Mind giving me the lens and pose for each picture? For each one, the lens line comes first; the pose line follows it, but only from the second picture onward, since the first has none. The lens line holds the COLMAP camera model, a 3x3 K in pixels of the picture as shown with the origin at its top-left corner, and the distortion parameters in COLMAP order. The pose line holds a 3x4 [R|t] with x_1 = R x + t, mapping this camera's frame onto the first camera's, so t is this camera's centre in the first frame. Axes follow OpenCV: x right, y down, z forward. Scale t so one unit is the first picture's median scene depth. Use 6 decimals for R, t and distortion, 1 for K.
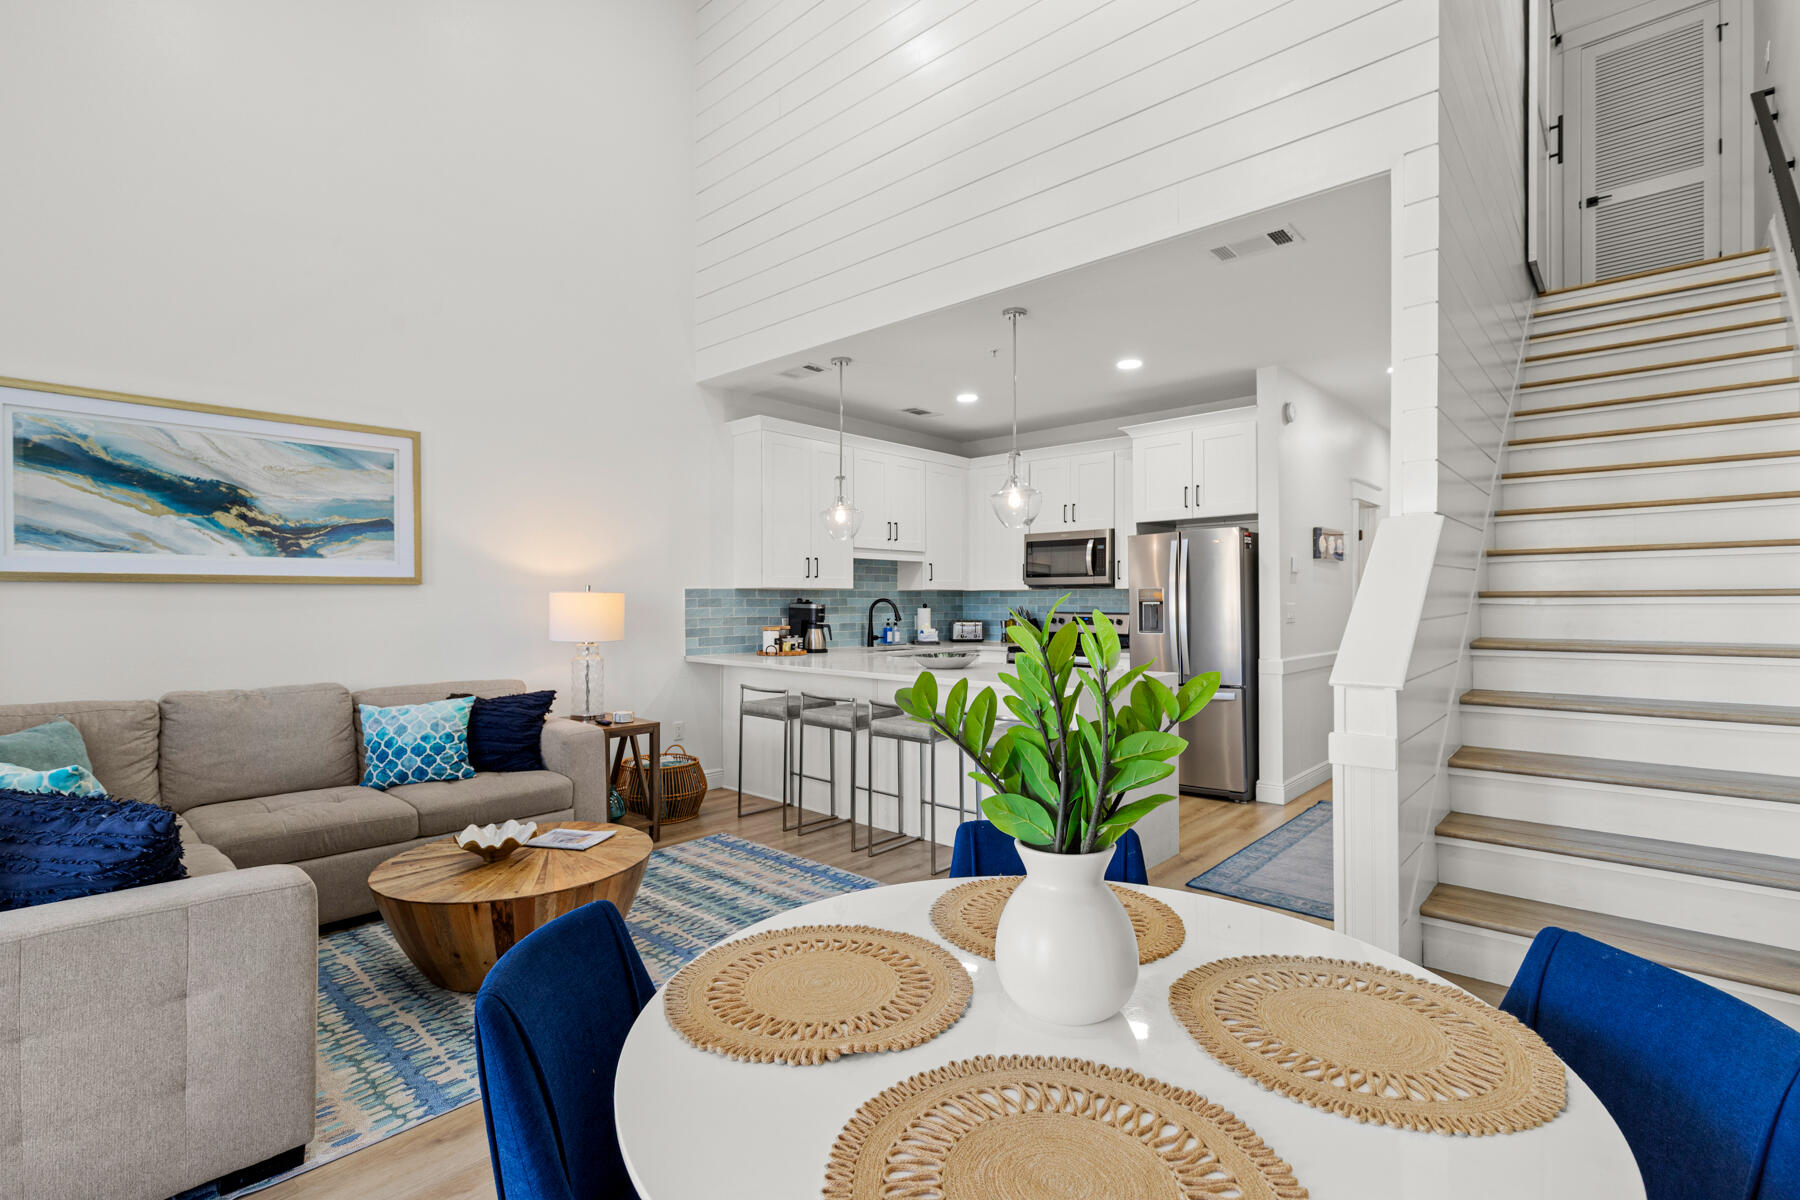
lens RADIAL K [[815.0, 0, 904.1], [0, 815.0, 607.5], [0, 0, 1]] dist [0.011887, -0.001208]
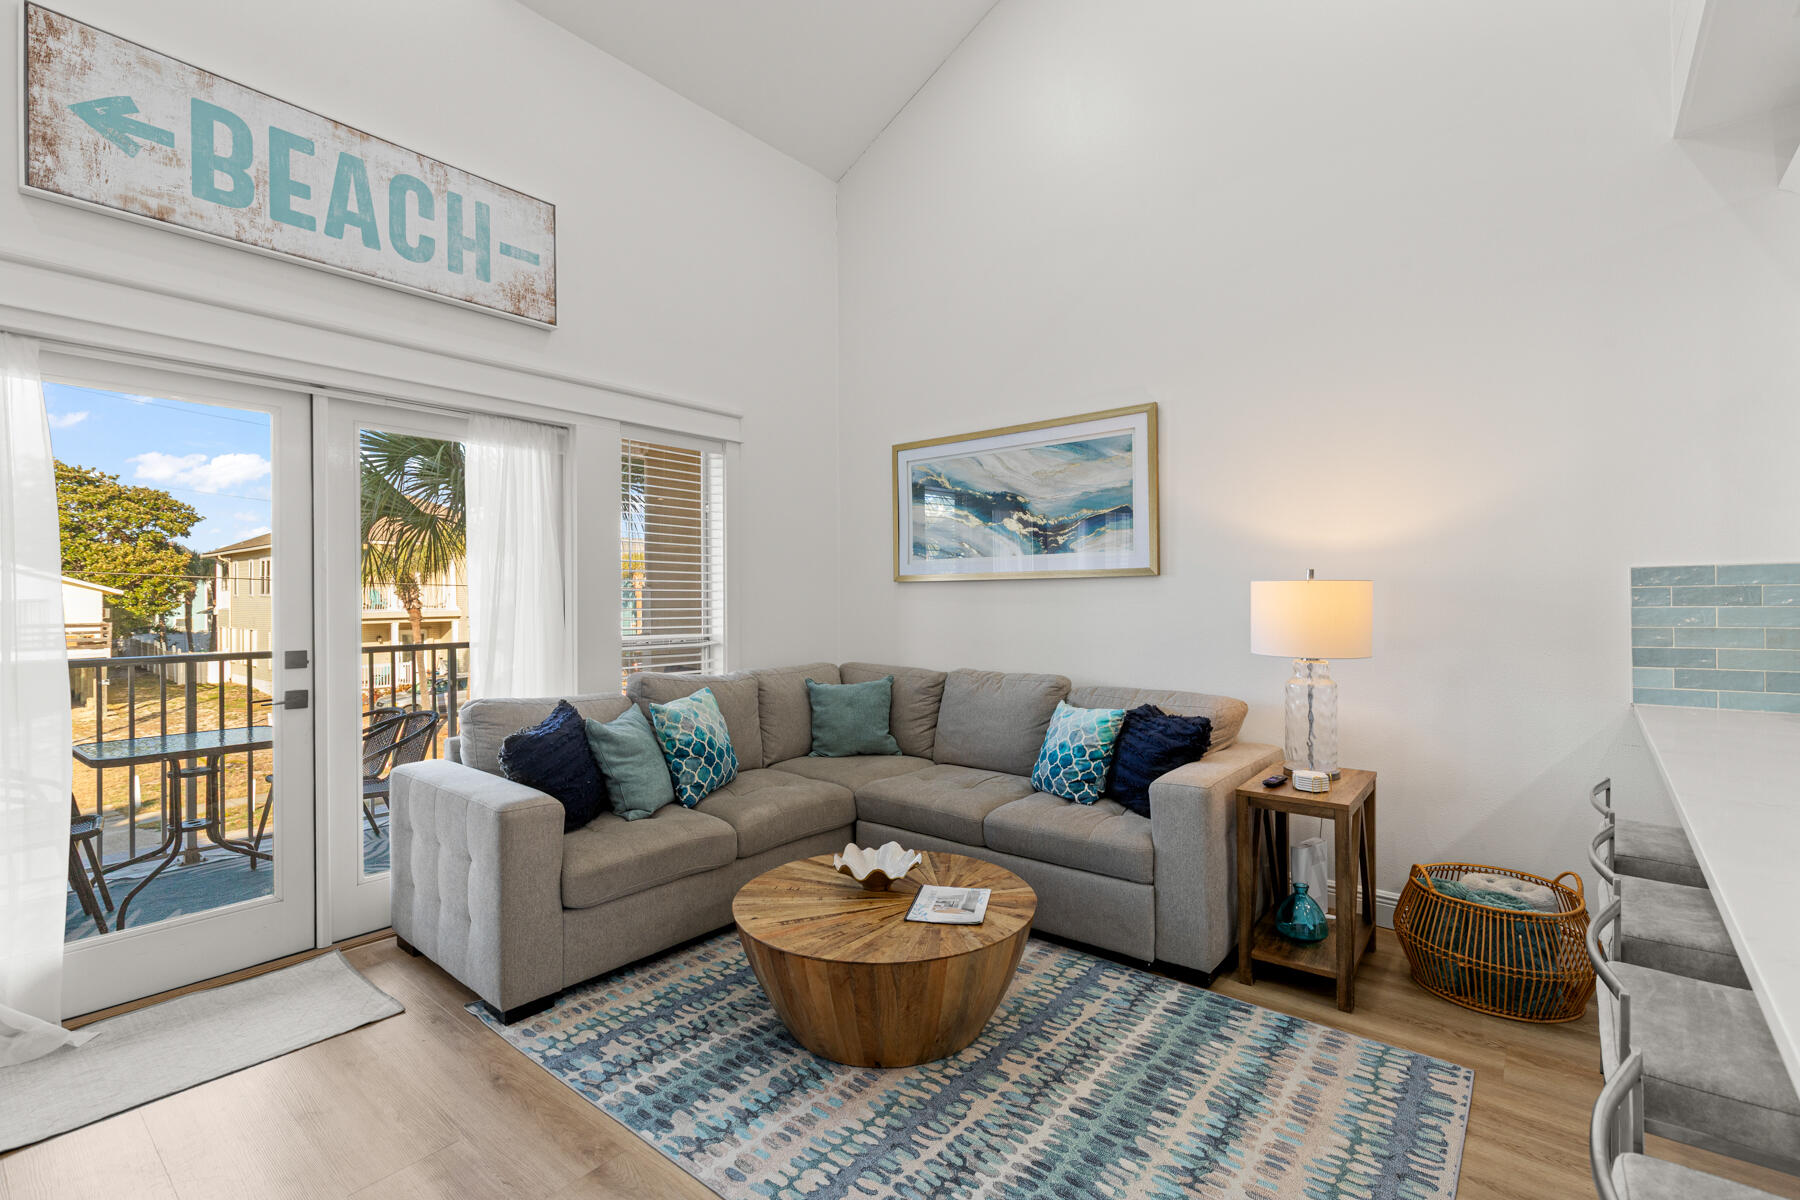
lens RADIAL K [[815.0, 0, 900.9], [0, 815.0, 592.7], [0, 0, 1]] dist [0.011887, -0.001208]
pose [[0.049485, -0.002780, -0.998771, 0.277564], [-0.003456, 0.999990, -0.002955, -0.006334], [0.998769, 0.003598, 0.049475, 0.707481]]
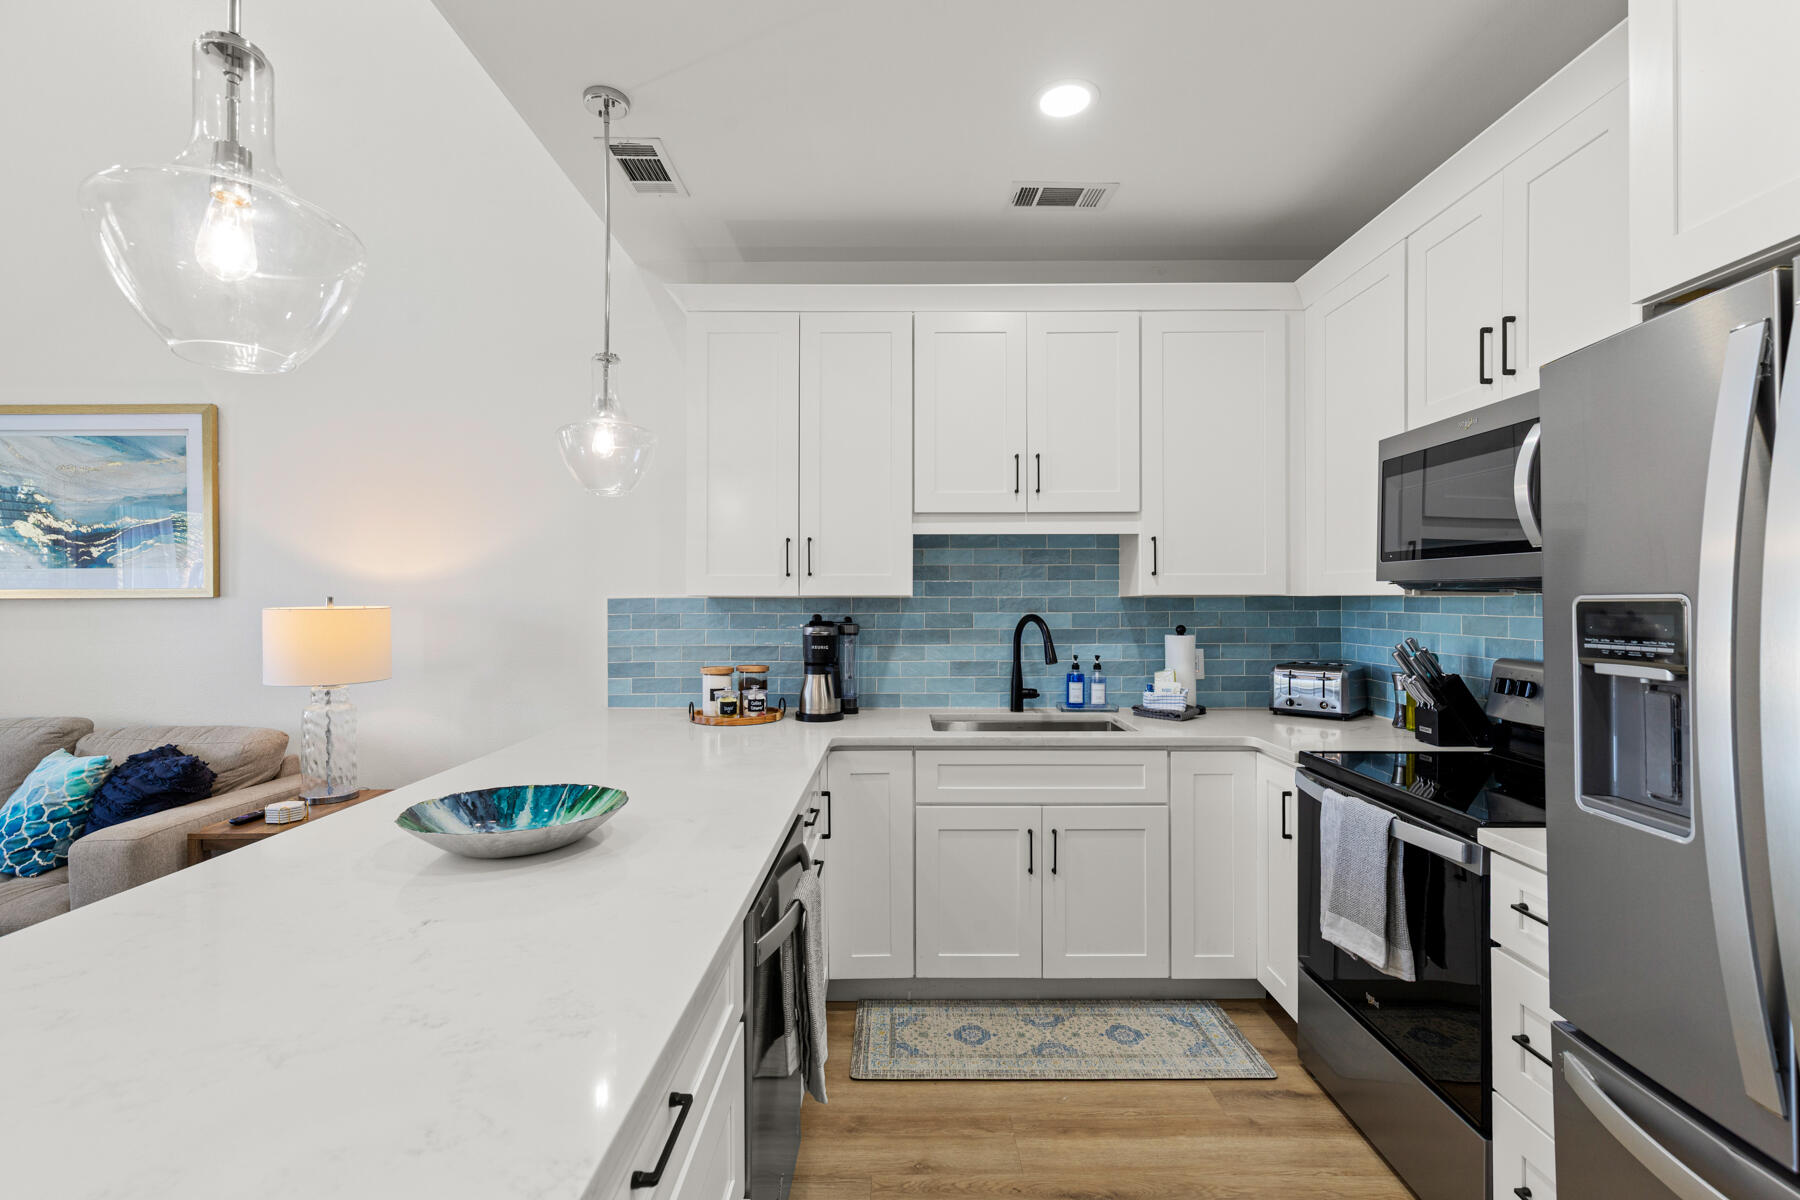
lens RADIAL K [[815.0, 0, 888.3], [0, 815.0, 595.1], [0, 0, 1]] dist [0.011887, -0.001208]
pose [[0.668341, -0.001110, -0.743854, 0.446398], [-0.006920, 0.999946, -0.007709, -0.029394], [0.743823, 0.010299, 0.668298, 0.988348]]
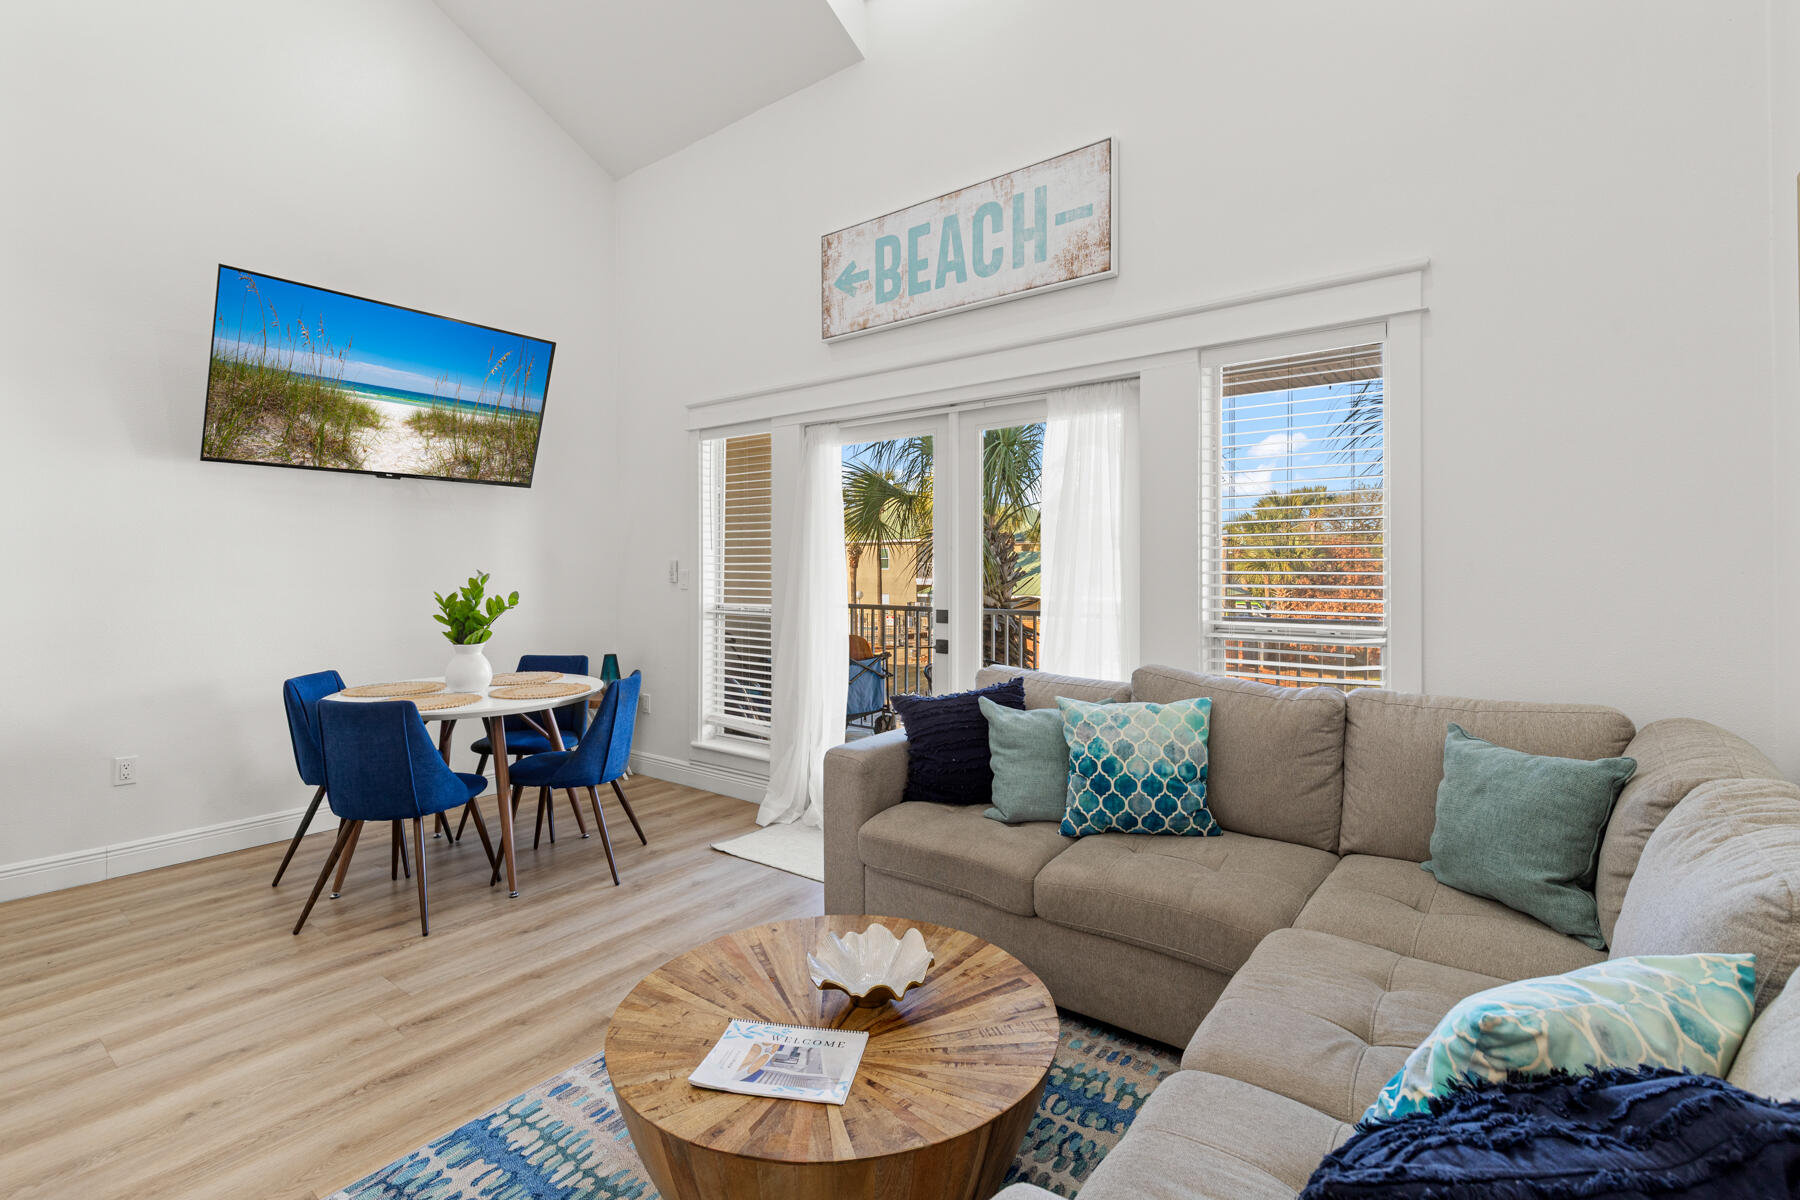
lens RADIAL K [[815.0, 0, 915.4], [0, 815.0, 575.1], [0, 0, 1]] dist [0.011887, -0.001208]
pose [[-0.996080, 0.005122, -0.088305, -0.347049], [0.003930, 0.999899, 0.013668, -0.009275], [0.088366, 0.013267, -0.996000, 1.153447]]
